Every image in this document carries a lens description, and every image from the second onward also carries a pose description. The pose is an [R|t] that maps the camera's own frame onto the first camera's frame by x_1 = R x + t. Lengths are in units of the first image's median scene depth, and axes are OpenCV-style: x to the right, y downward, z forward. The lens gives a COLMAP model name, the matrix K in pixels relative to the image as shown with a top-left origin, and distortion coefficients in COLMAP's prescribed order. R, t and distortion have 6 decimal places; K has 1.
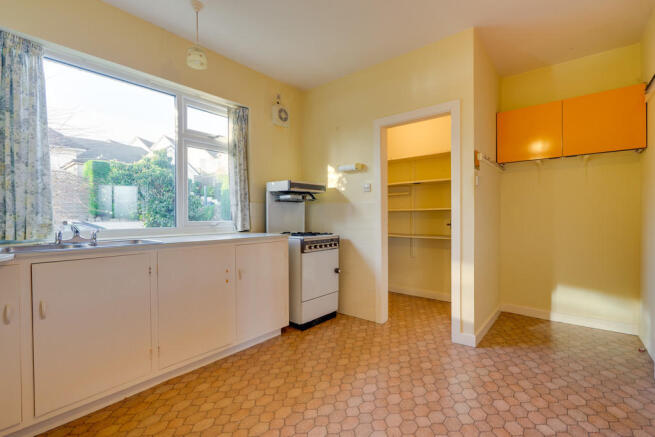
lens RADIAL K [[300.0, 0, 328.5], [0, 300.0, 216.8], [0, 0, 1]] dist [-0.004834, 0.003901]
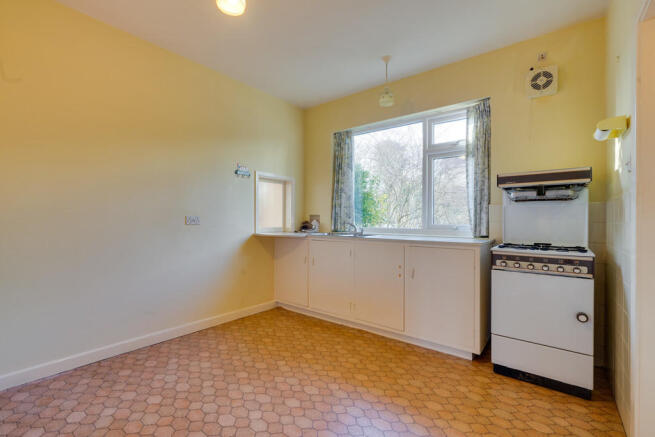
lens RADIAL K [[300.0, 0, 325.9], [0, 300.0, 220.1], [0, 0, 1]] dist [-0.004834, 0.003901]
pose [[0.005199, 0.004794, -0.999975, 0.682370], [-0.014050, 0.999890, 0.004721, -0.000696], [0.999888, 0.014025, 0.005266, 0.583125]]
